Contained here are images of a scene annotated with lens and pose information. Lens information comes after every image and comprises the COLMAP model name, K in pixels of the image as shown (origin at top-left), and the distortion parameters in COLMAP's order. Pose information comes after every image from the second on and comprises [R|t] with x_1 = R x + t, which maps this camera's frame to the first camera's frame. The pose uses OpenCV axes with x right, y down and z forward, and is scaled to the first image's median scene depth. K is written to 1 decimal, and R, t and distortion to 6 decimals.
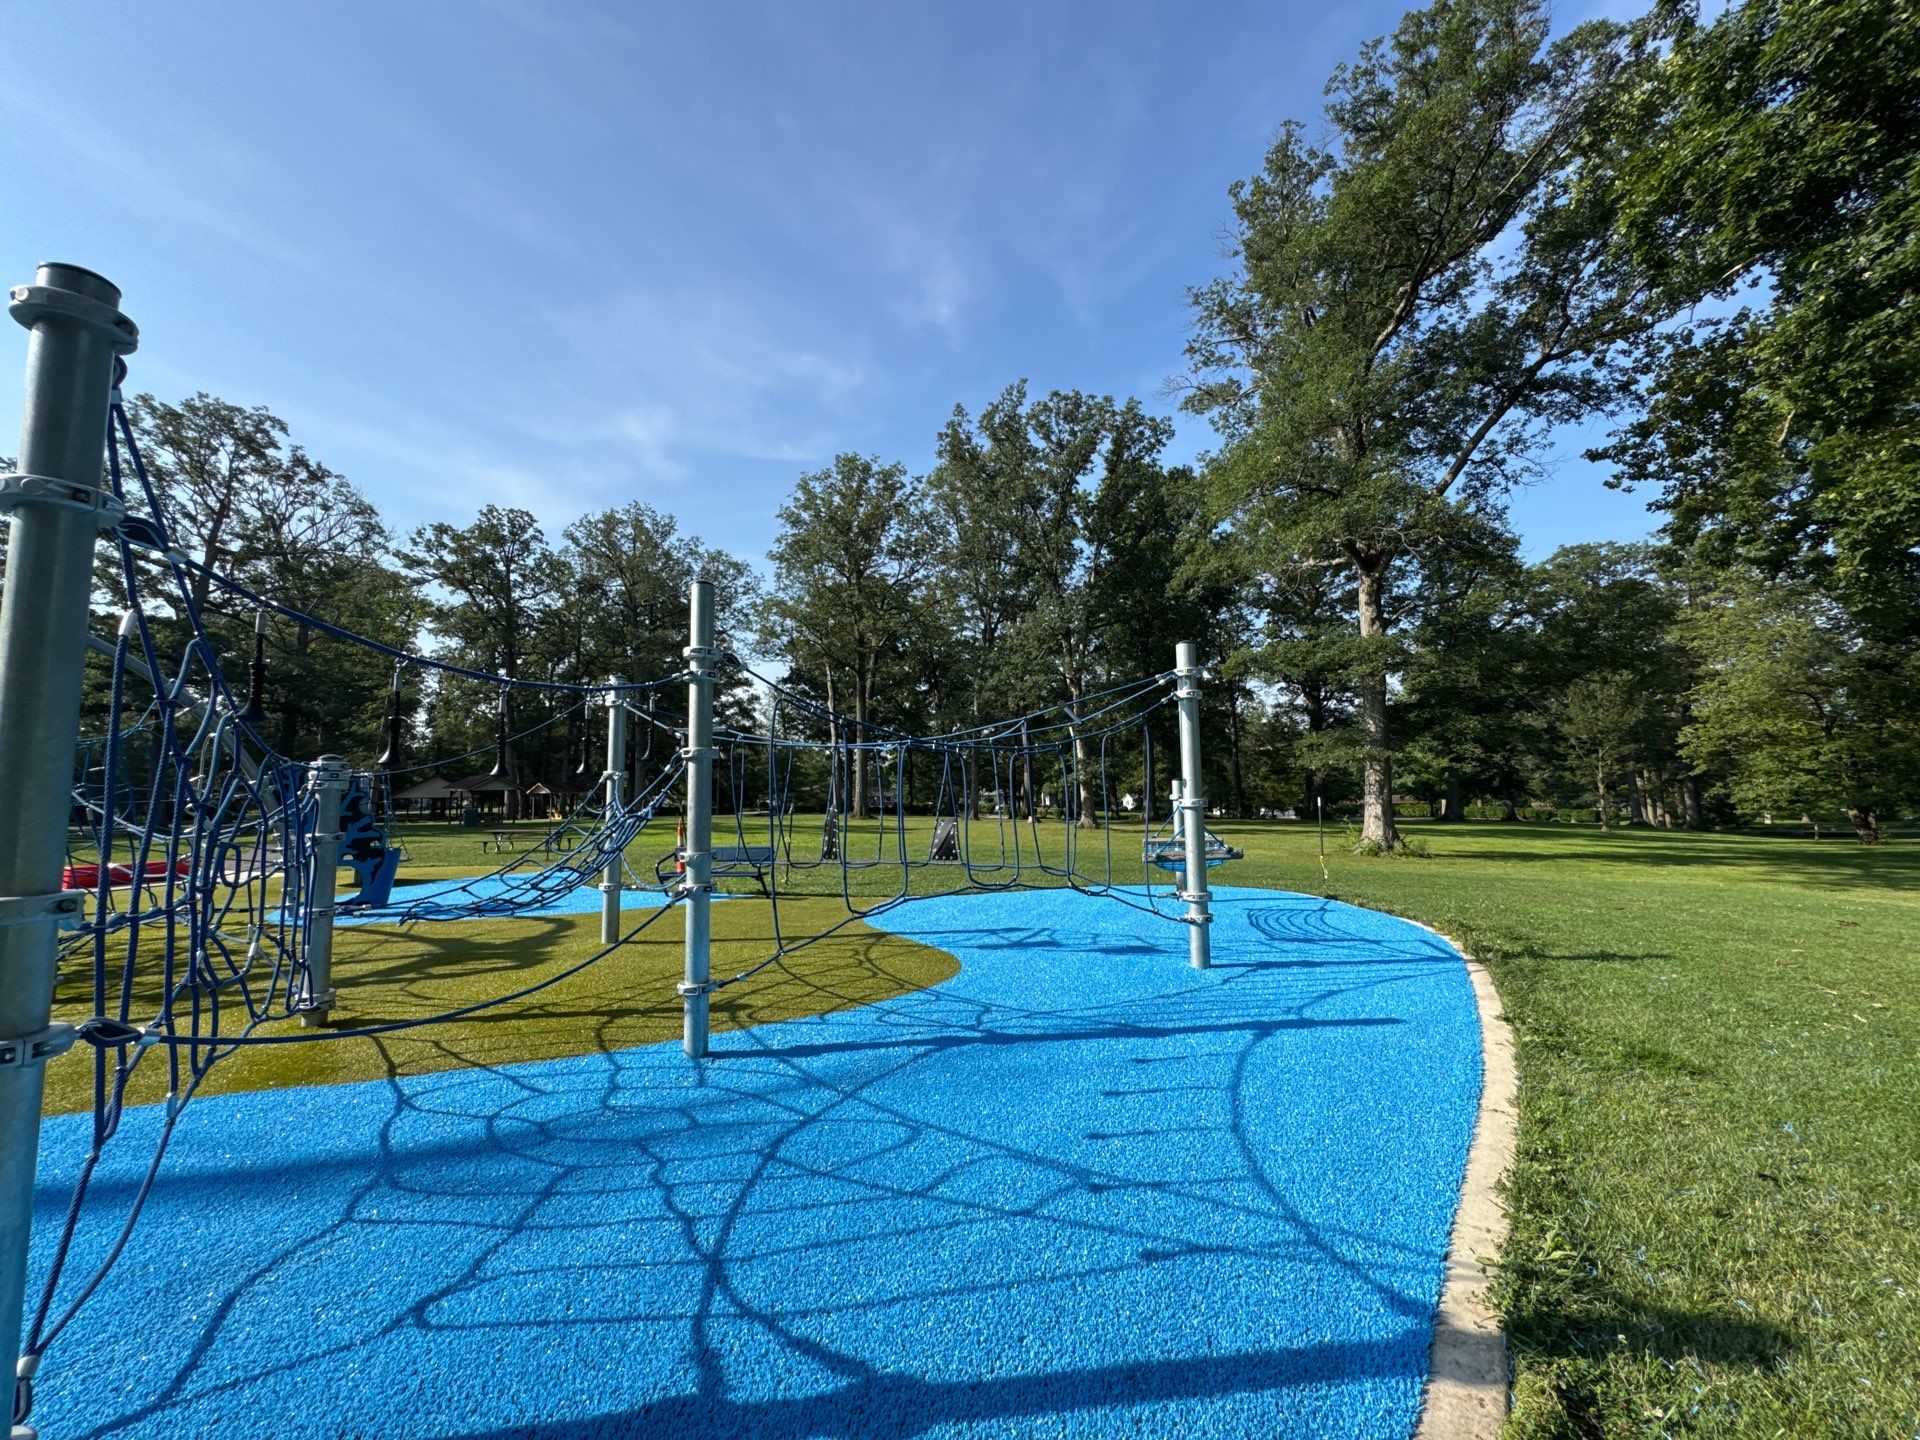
lens RADIAL K [[762.7, 0, 961.6], [0, 762.7, 716.7], [0, 0, 1]] dist [-0.004357, 0.000134]
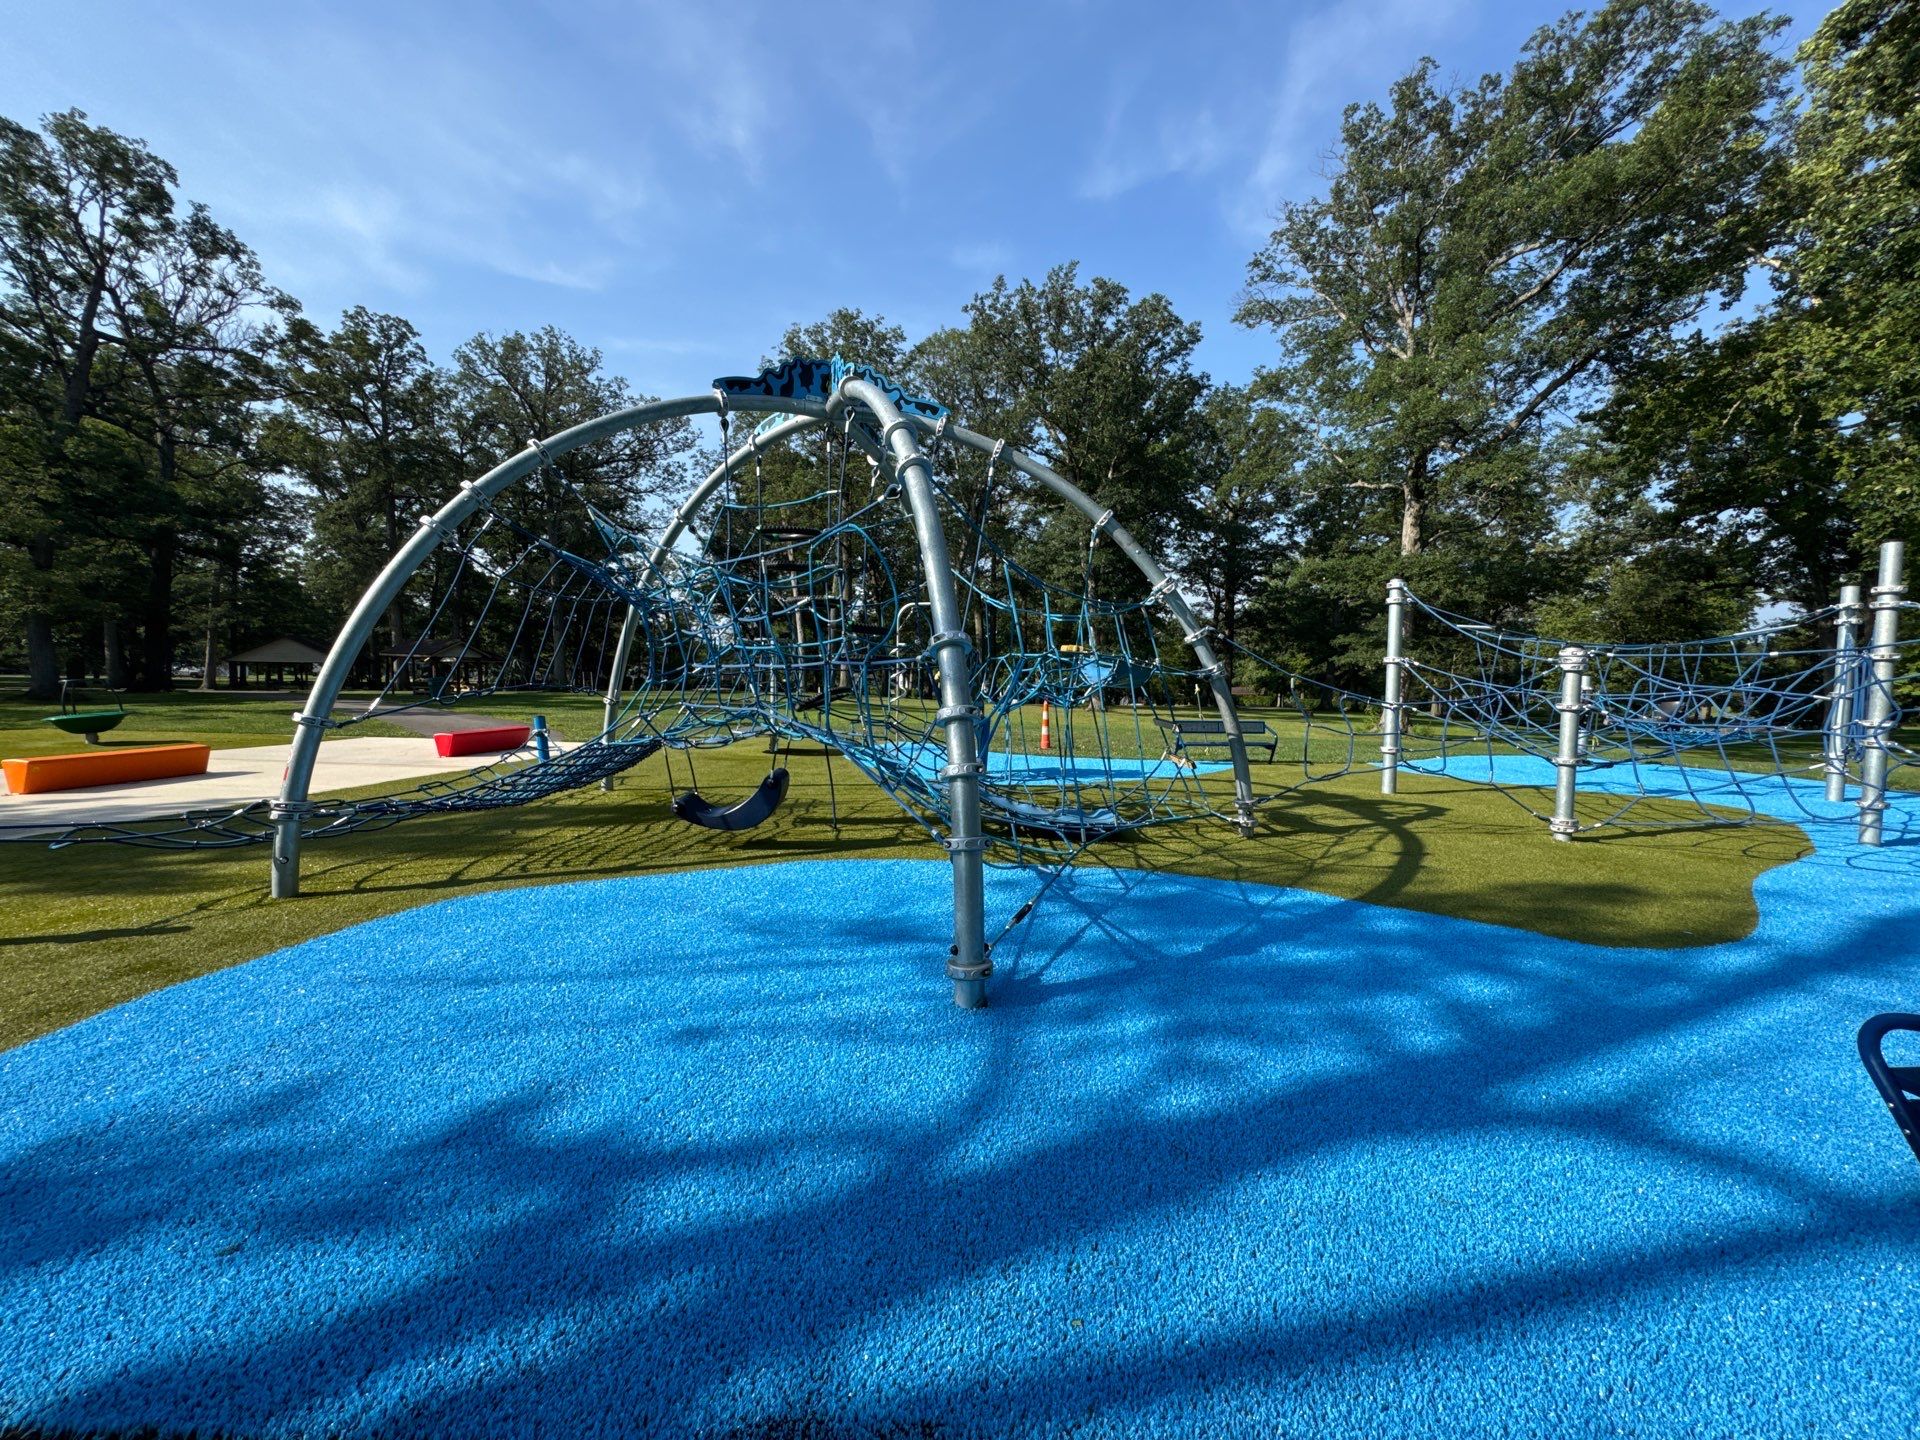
lens RADIAL K [[766.2, 0, 958.2], [0, 766.2, 717.0], [0, 0, 1]] dist [-0.000848, -0.000815]
pose [[0.969519, 0.015219, 0.244541, -0.307392], [-0.052071, 0.988068, 0.144949, 0.006851], [-0.239417, -0.153264, 0.958744, -0.011278]]
